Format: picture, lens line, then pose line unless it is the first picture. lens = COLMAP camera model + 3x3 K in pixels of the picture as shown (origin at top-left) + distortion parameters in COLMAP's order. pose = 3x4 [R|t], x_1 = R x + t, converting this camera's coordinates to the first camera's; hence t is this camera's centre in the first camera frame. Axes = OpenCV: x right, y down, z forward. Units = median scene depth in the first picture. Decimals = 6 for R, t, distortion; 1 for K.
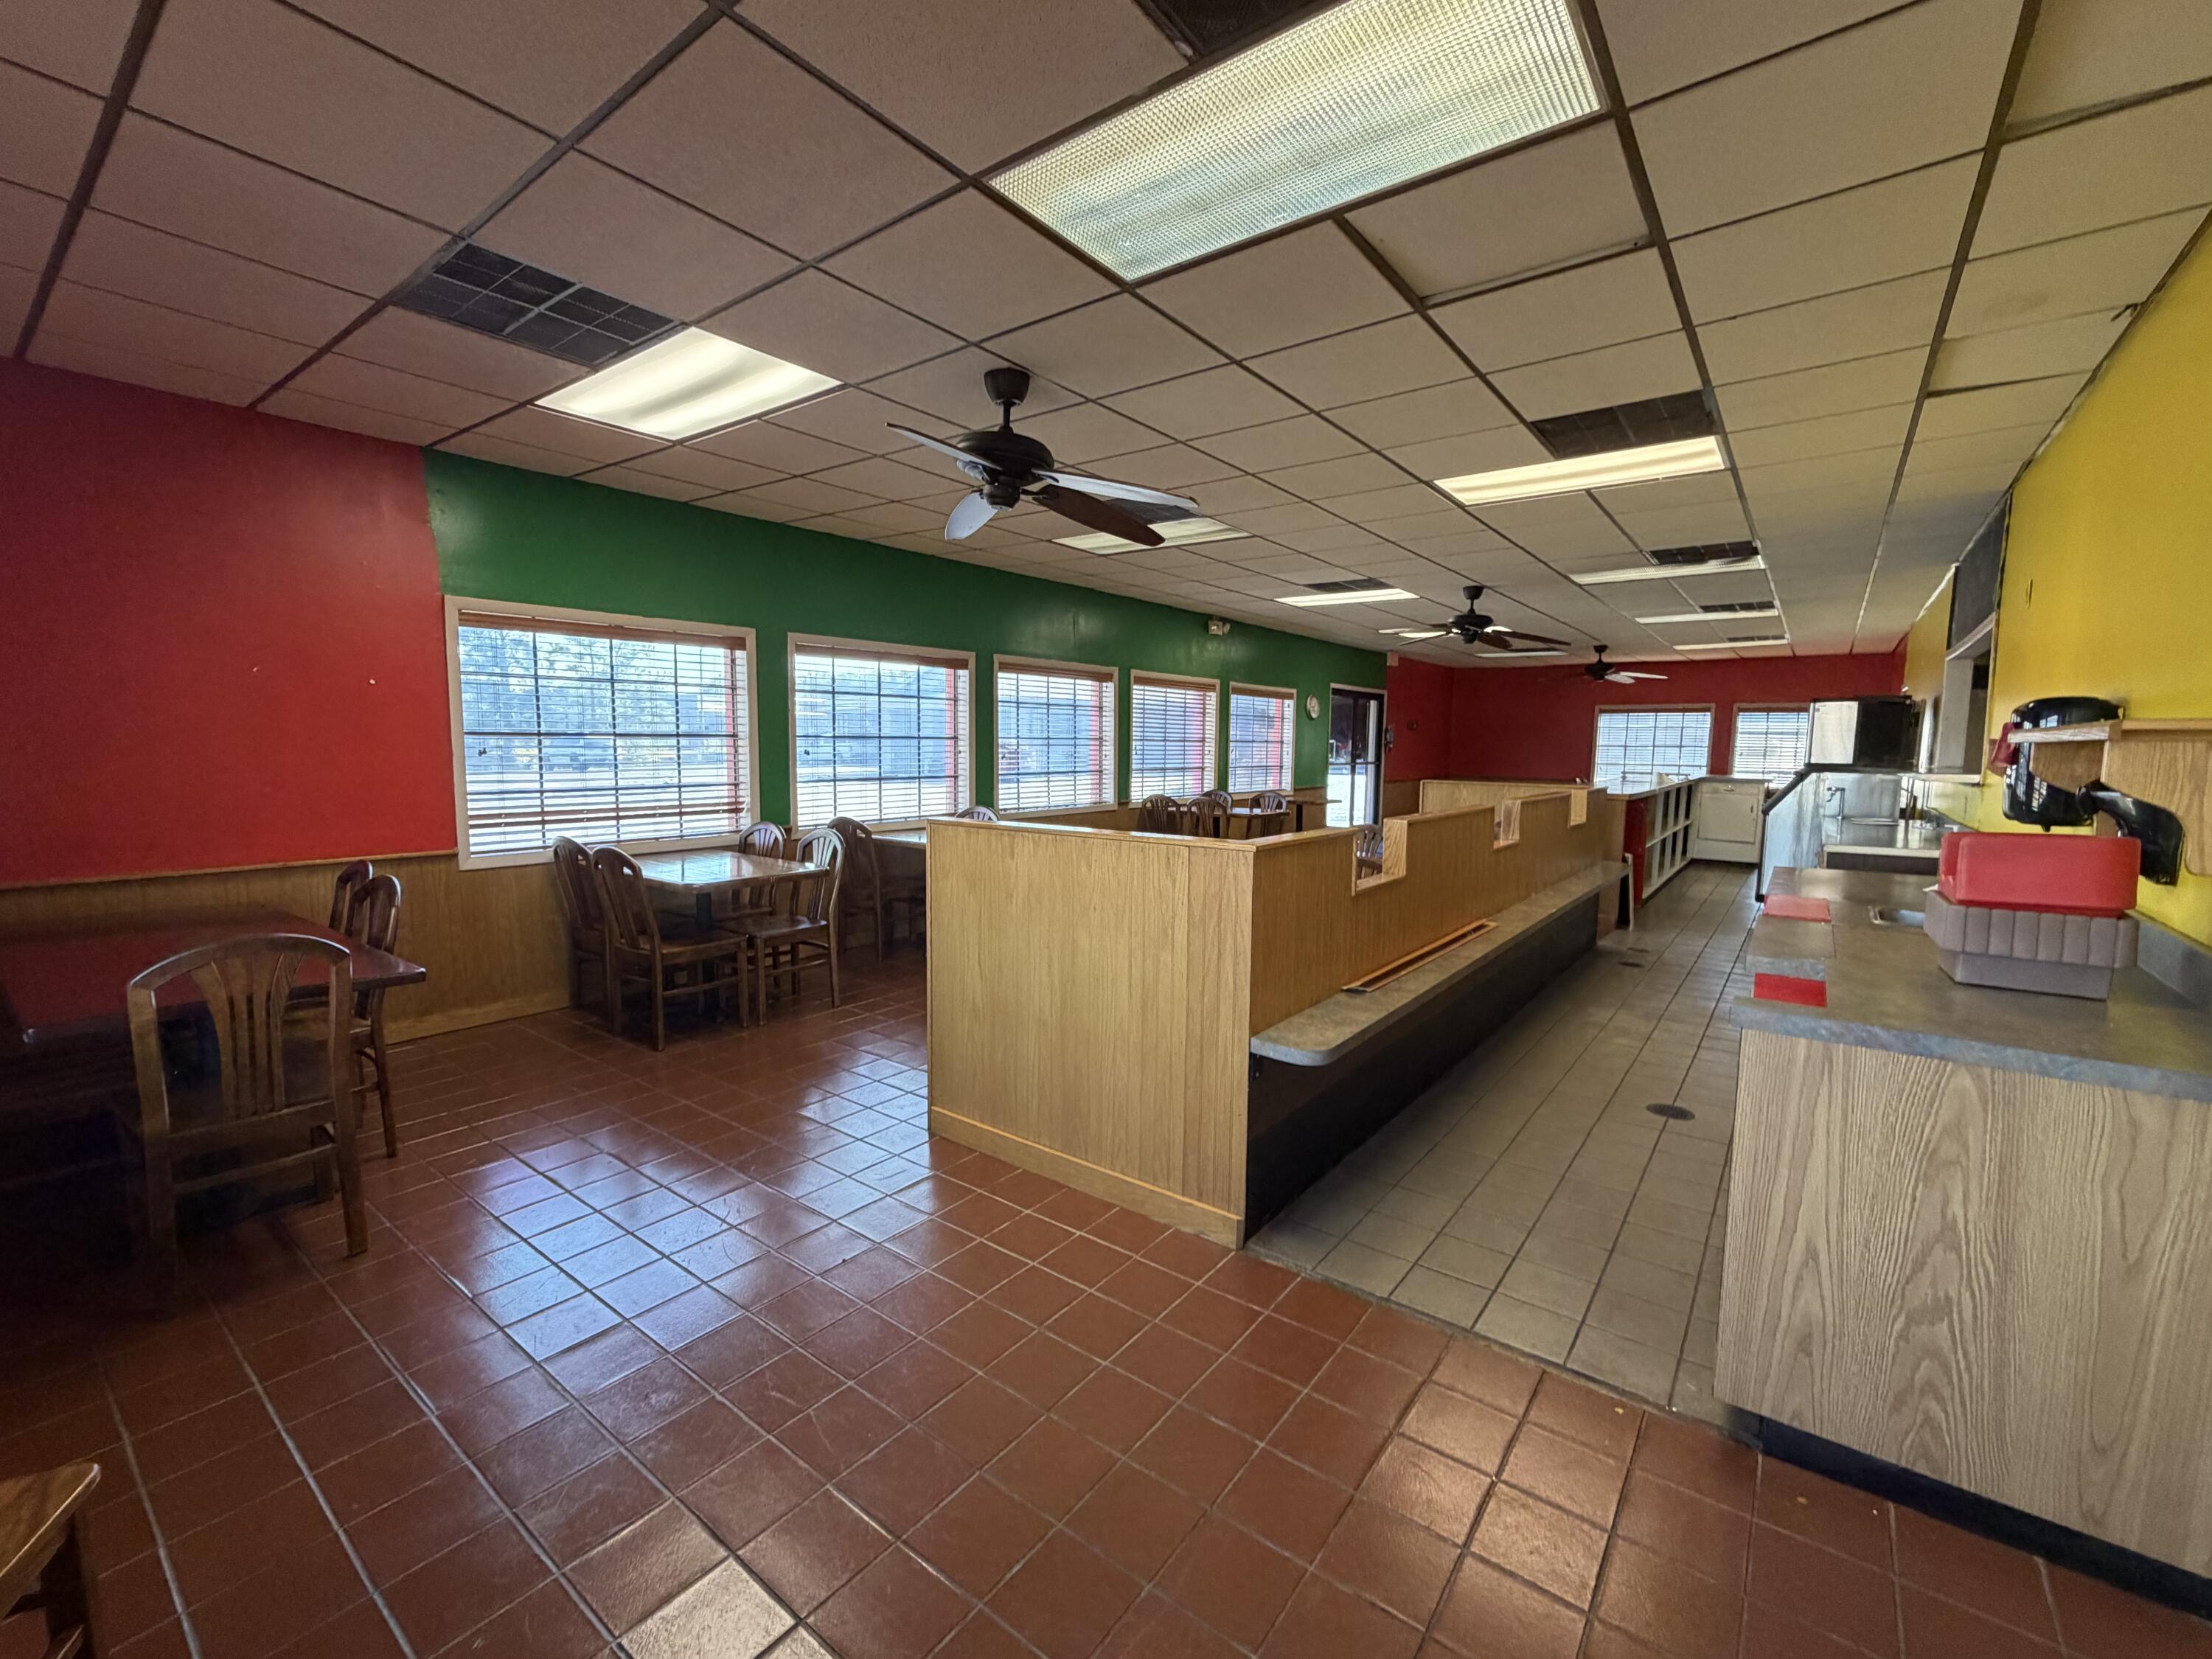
lens RADIAL K [[931.4, 0, 1102.8], [0, 931.4, 834.4], [0, 0, 1]] dist [-0.001213, -0.000132]
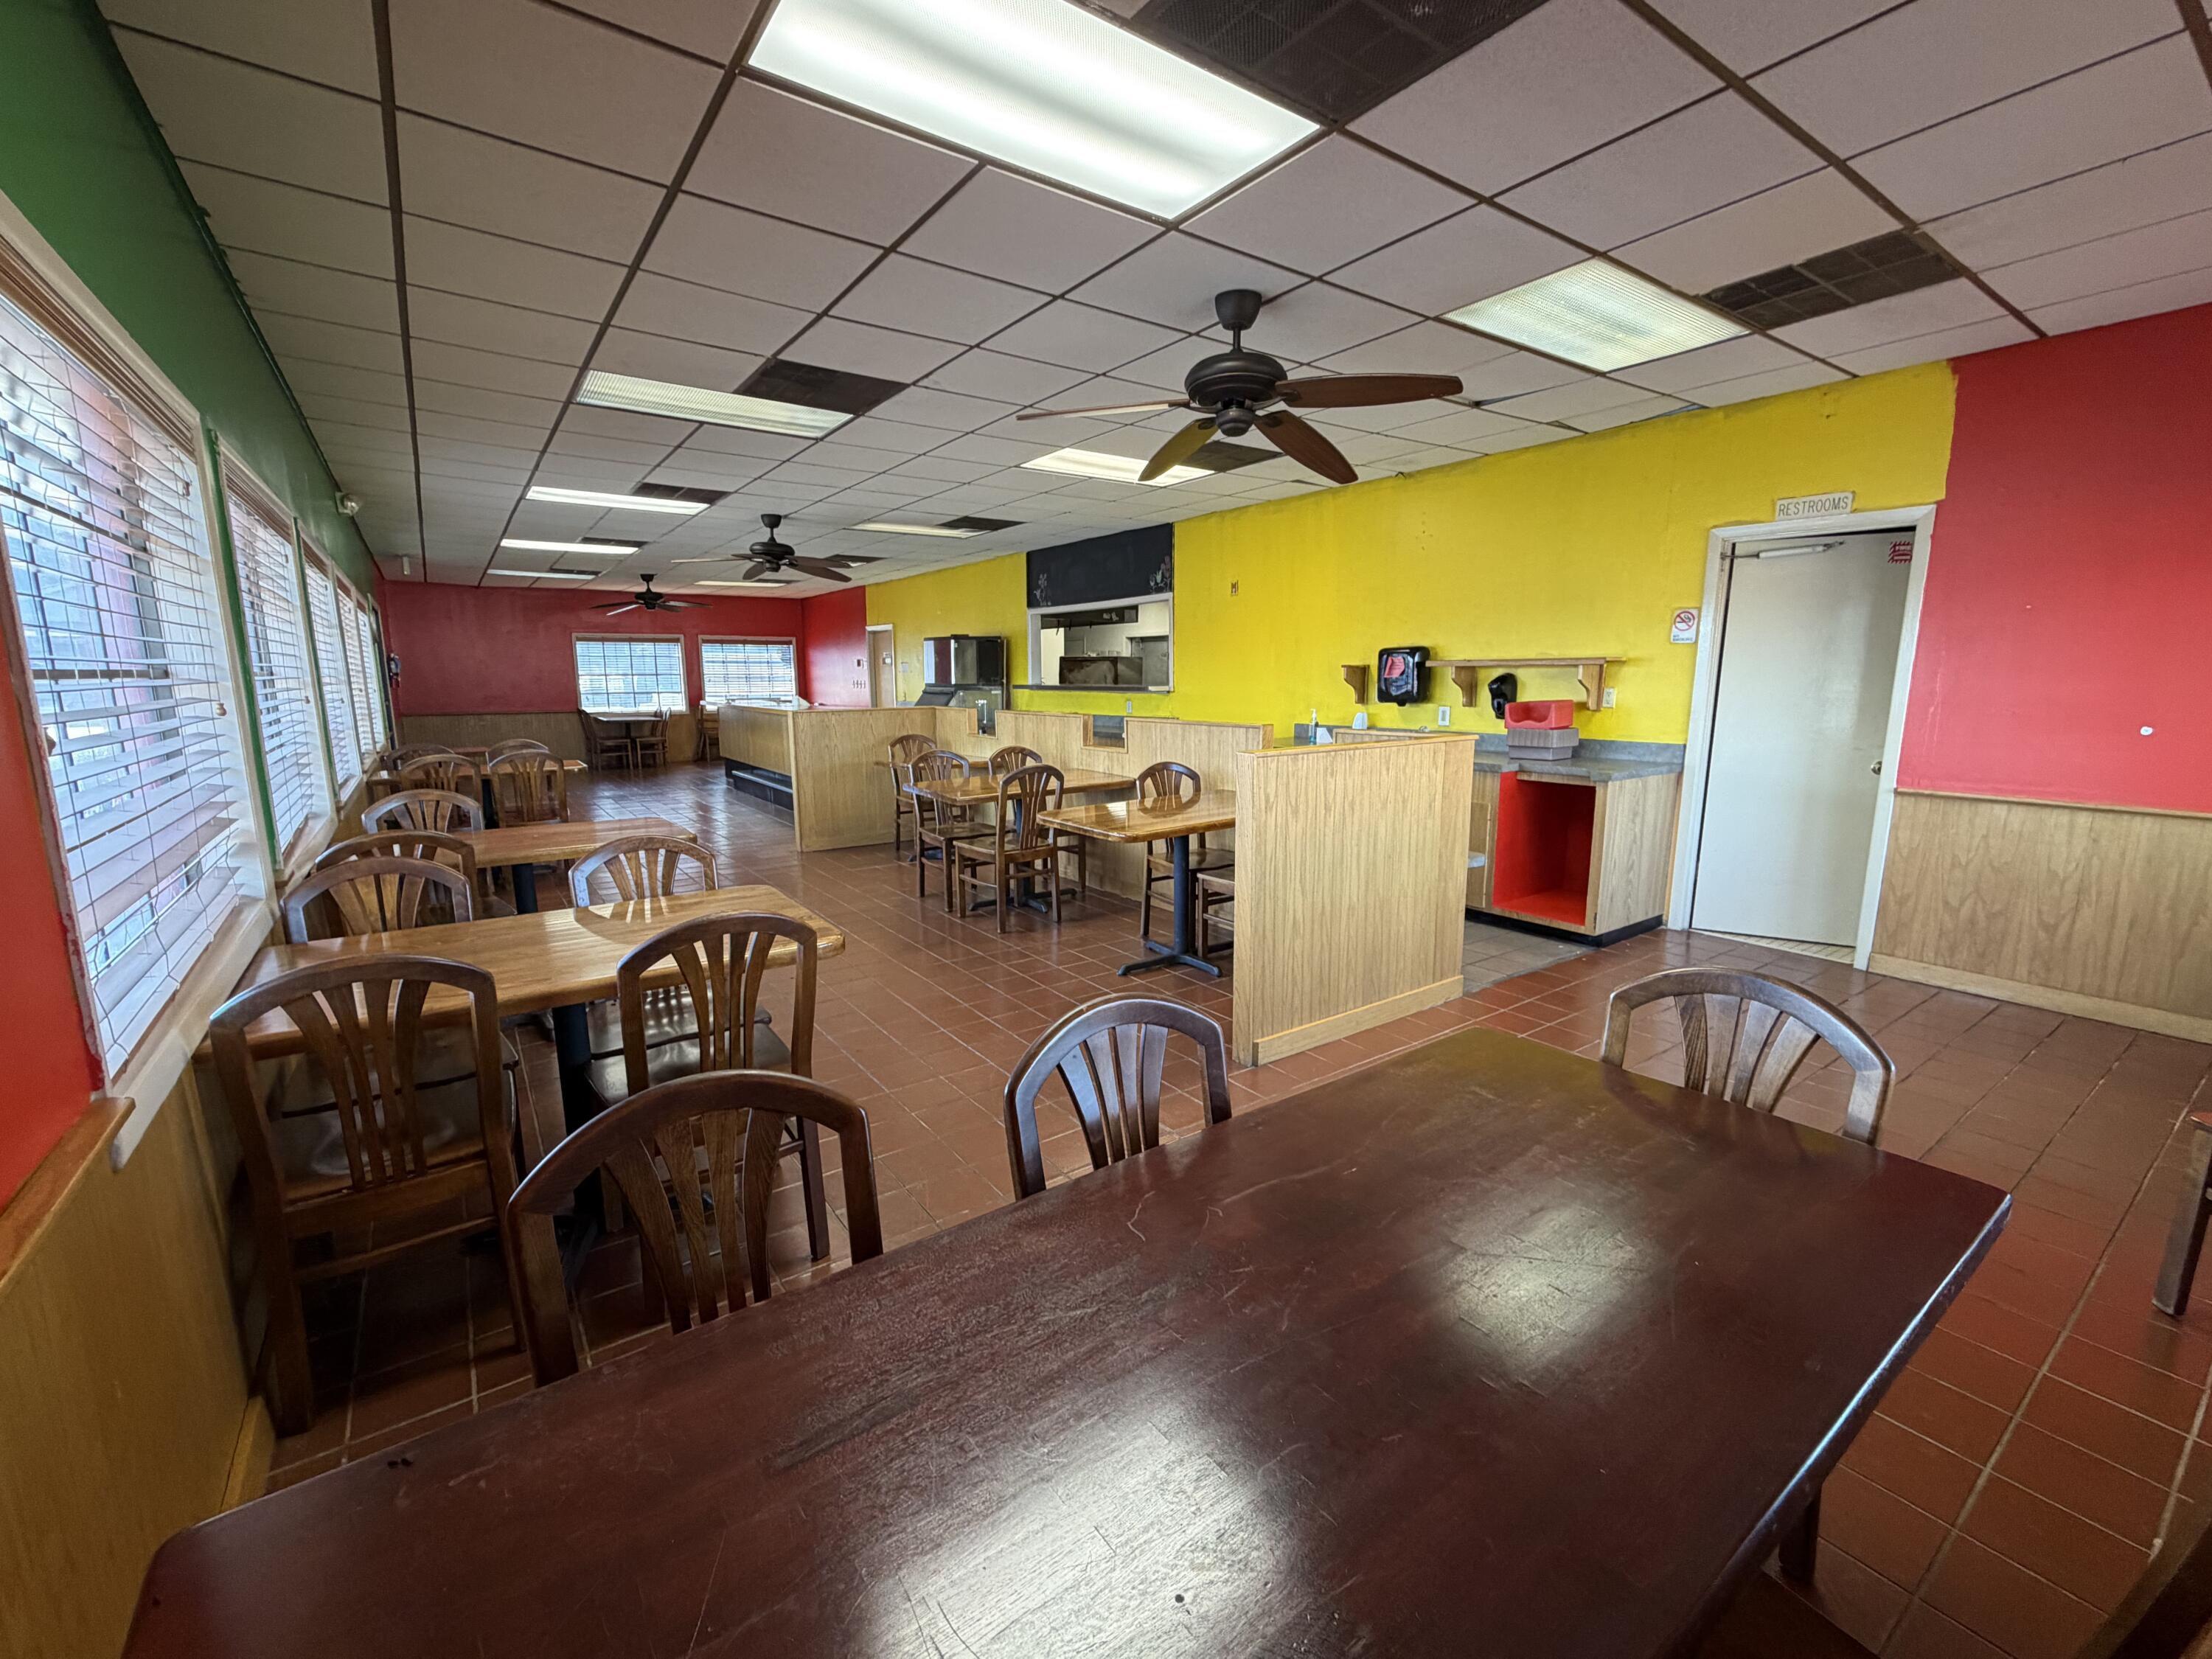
lens RADIAL K [[937.8, 0, 1100.3], [0, 937.8, 826.9], [0, 0, 1]] dist [0.000779, 0.000045]
pose [[0.295336, -0.166822, 0.940716, -0.446595], [0.104578, 0.984366, 0.141730, -0.036575], [-0.949653, 0.056520, 0.308164, 0.327461]]
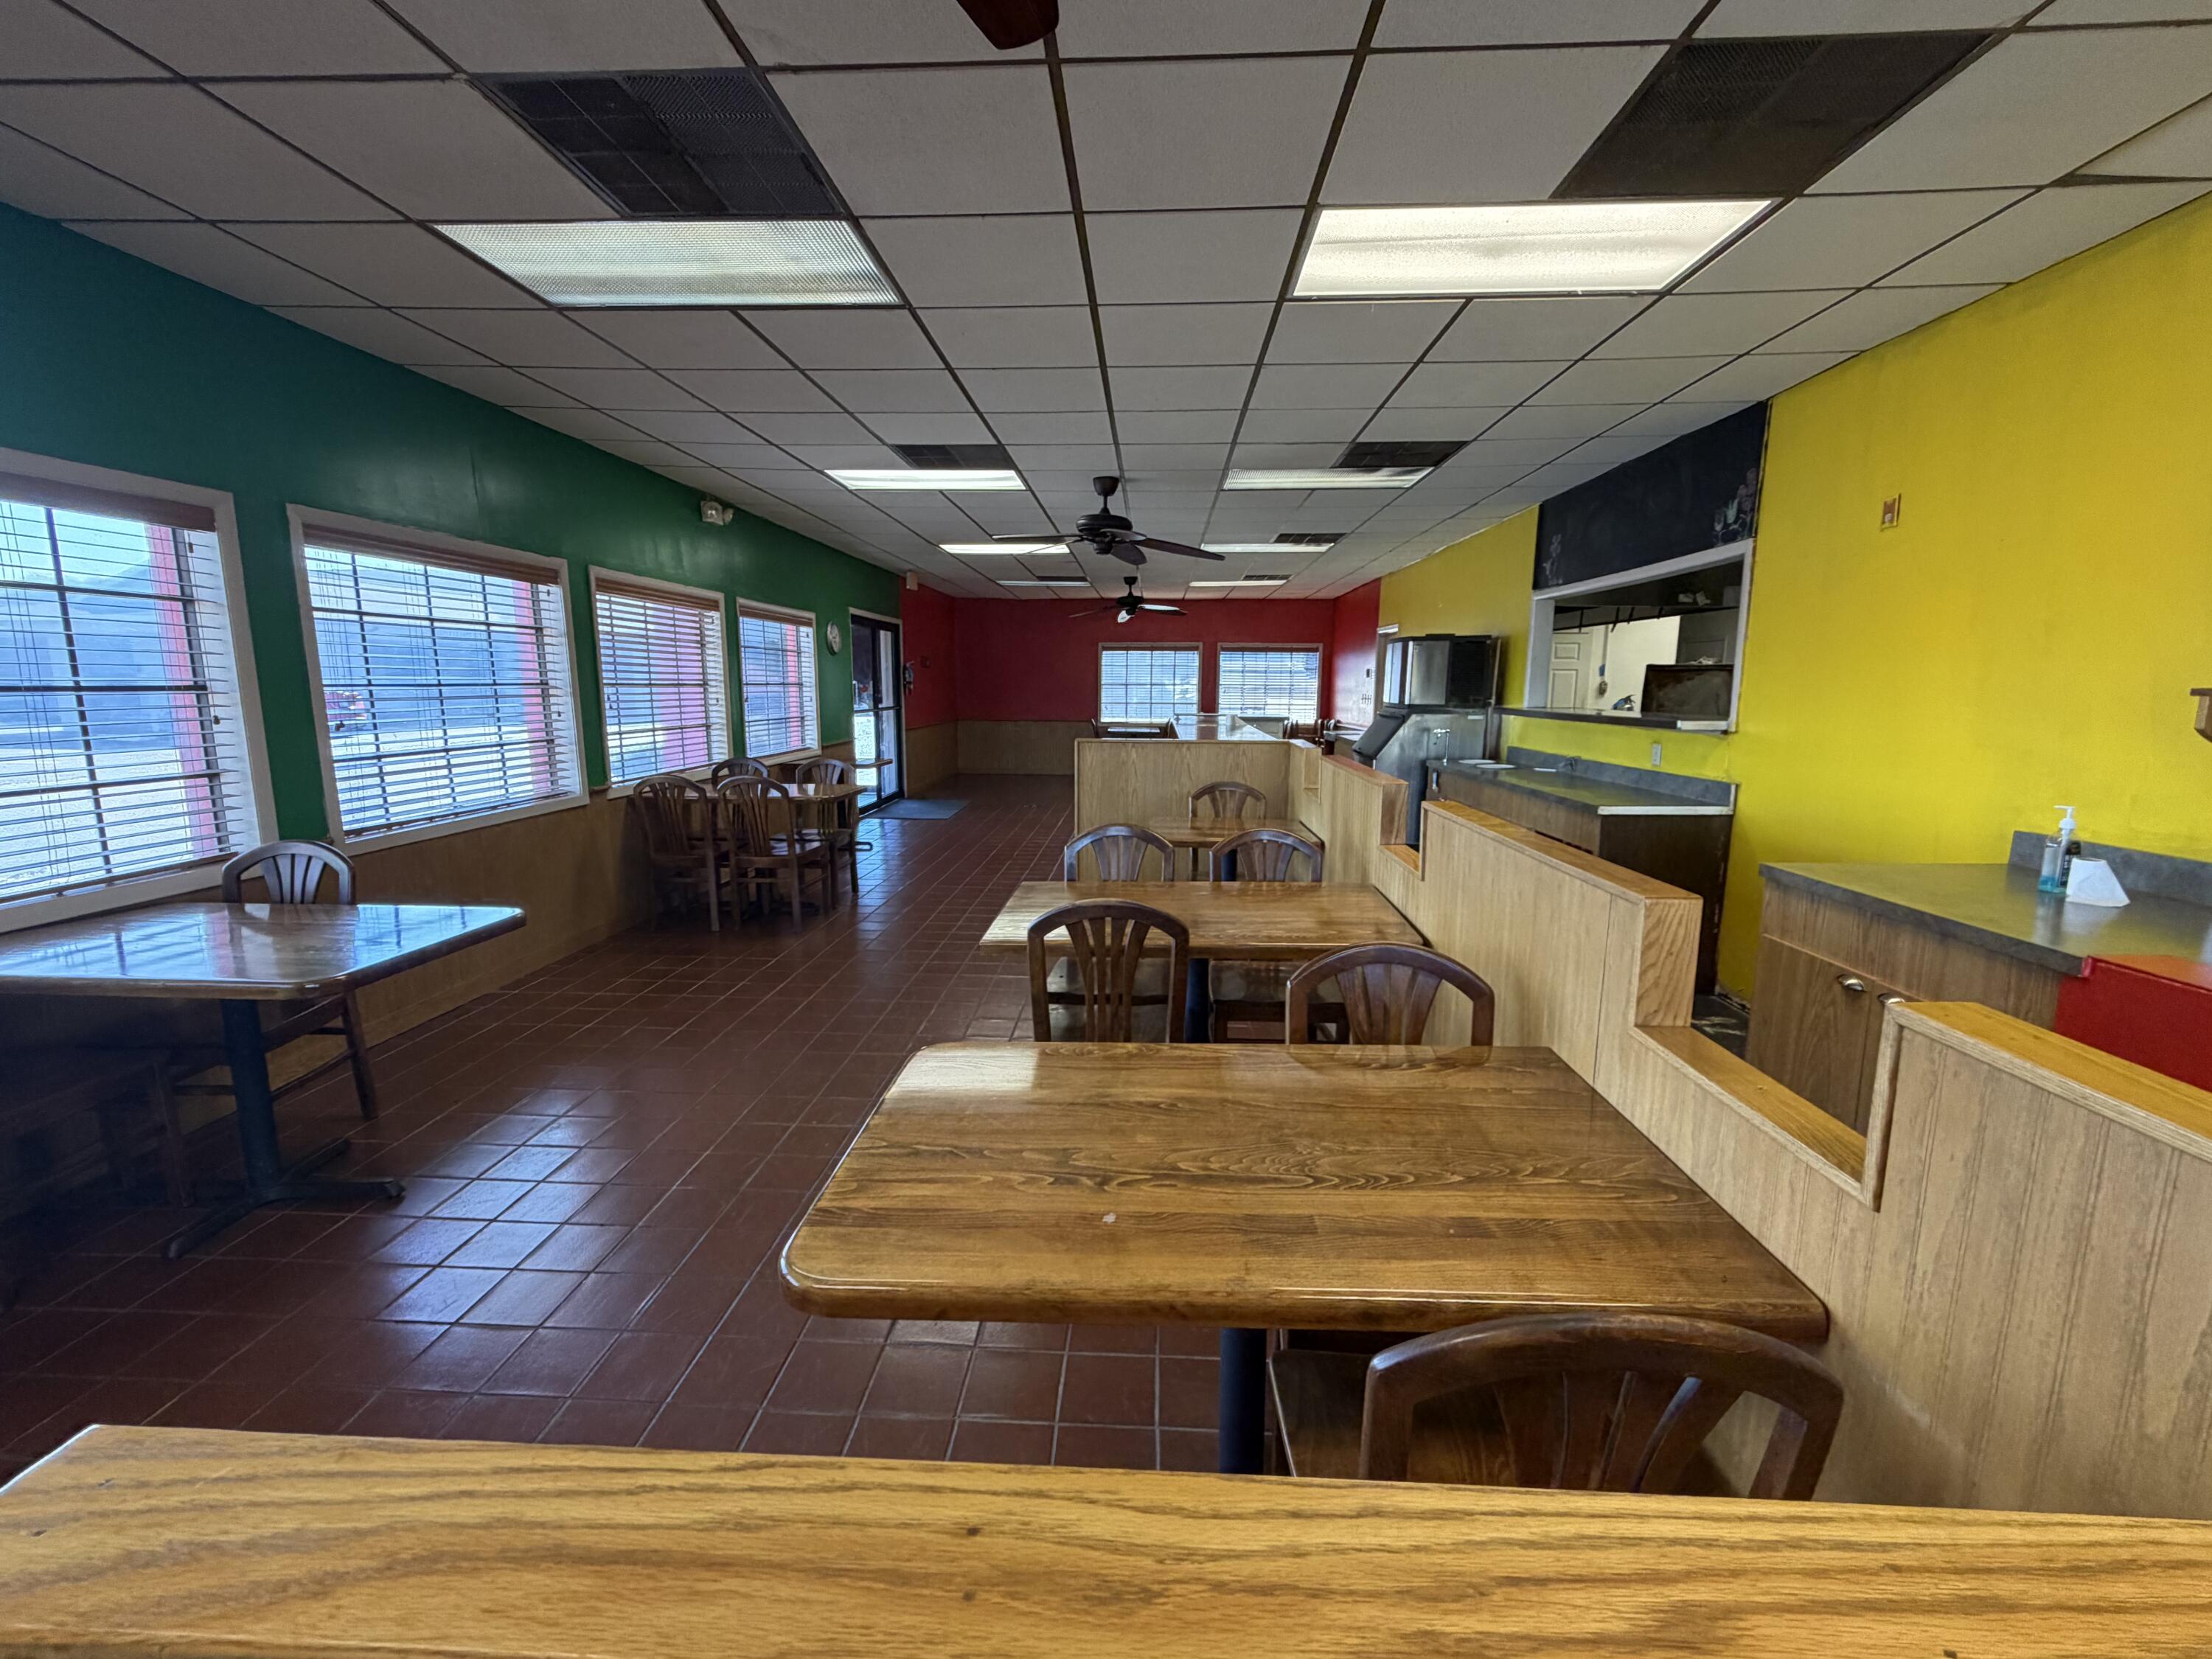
lens RADIAL K [[931.4, 0, 1102.8], [0, 931.4, 834.4], [0, 0, 1]] dist [-0.001213, -0.000132]
pose [[0.824047, -0.097879, 0.558002, -0.048114], [0.060731, 0.994548, 0.084767, -0.037722], [-0.563256, -0.035963, 0.825499, 0.324611]]
